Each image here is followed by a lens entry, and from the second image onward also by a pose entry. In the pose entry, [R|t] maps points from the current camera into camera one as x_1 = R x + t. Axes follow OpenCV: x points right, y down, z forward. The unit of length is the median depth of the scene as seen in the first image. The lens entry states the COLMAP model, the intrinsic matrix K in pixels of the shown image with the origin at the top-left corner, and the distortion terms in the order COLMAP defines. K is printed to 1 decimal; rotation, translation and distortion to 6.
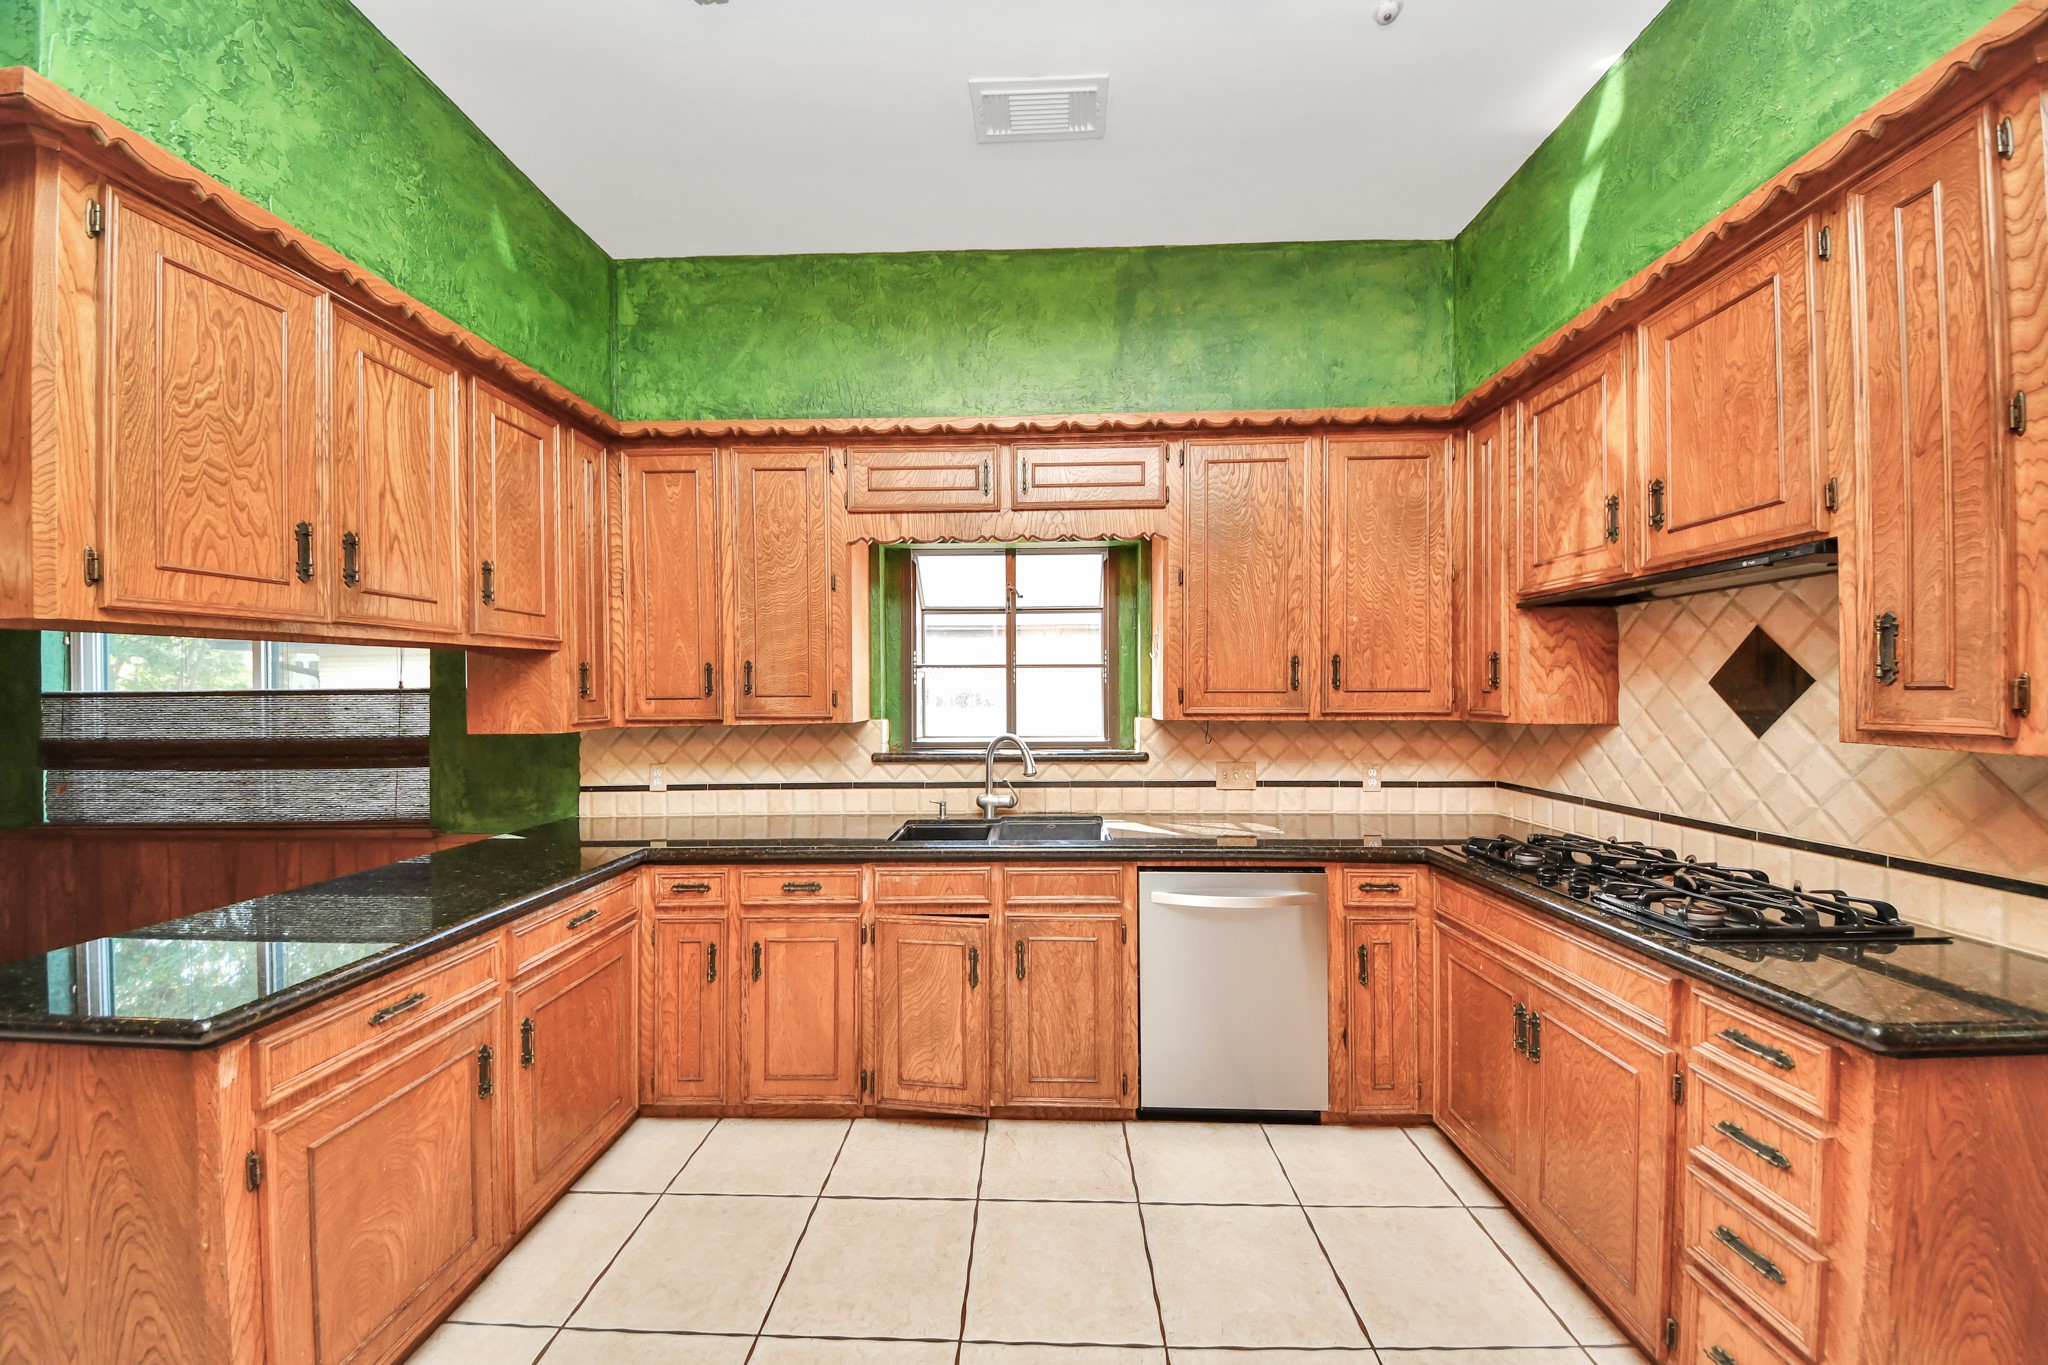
lens RADIAL K [[726.4, 0, 1027.0], [0, 726.4, 701.5], [0, 0, 1]] dist [0.012266, -0.012424]
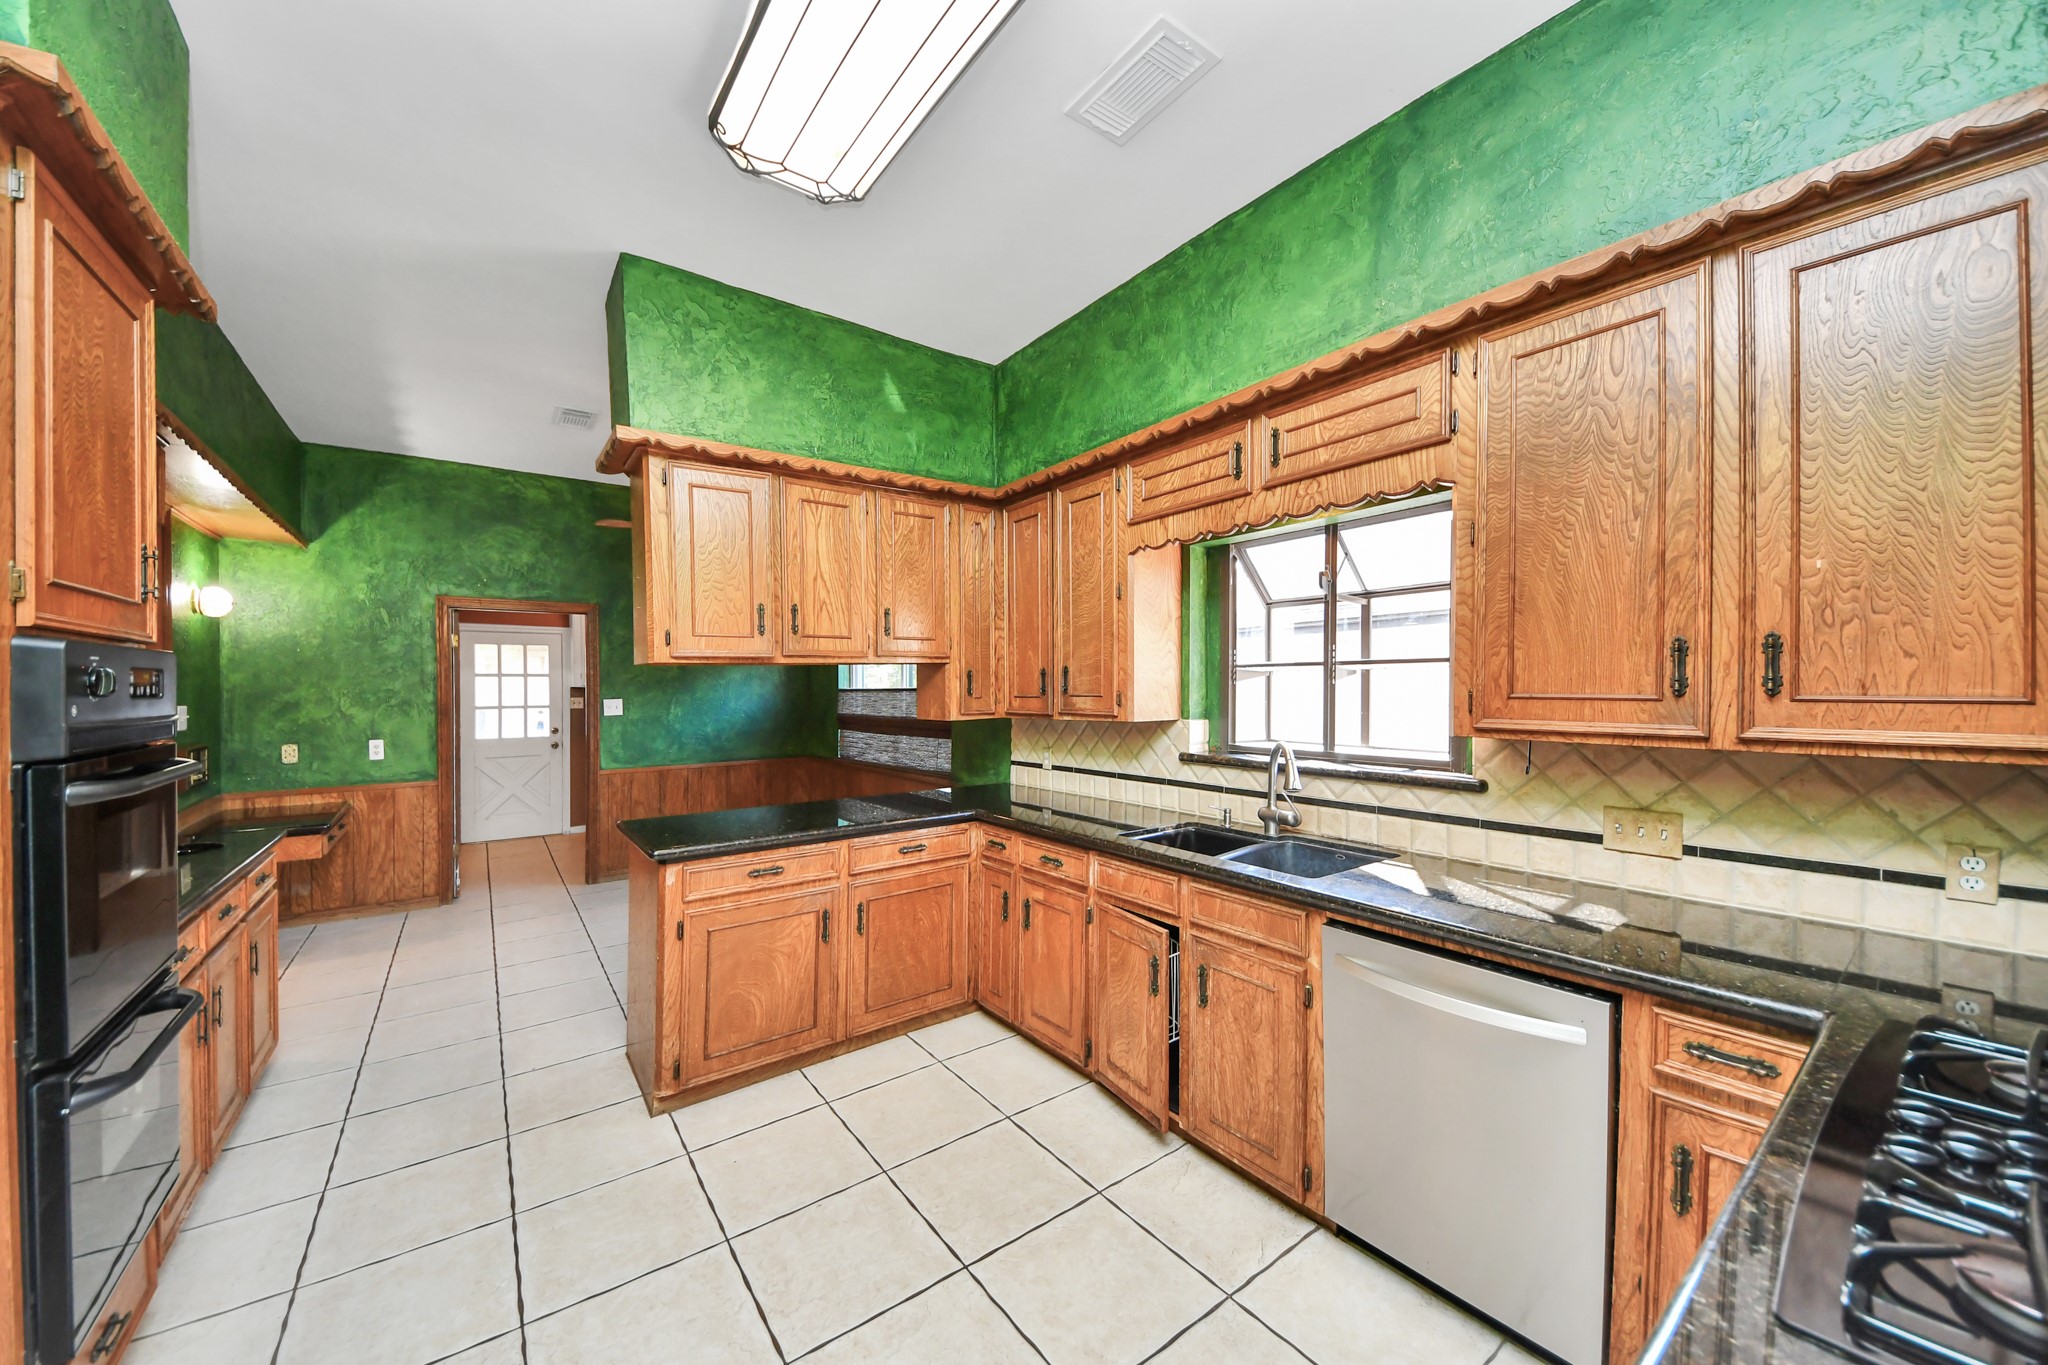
lens RADIAL K [[698.2, 0, 979.8], [0, 698.2, 700.8], [0, 0, 1]] dist [0.022936, -0.018337]
pose [[0.612383, 0.016669, -0.790385, 0.462573], [-0.007323, 0.999854, 0.015413, -0.016953], [0.790527, -0.003650, 0.612416, 0.204554]]
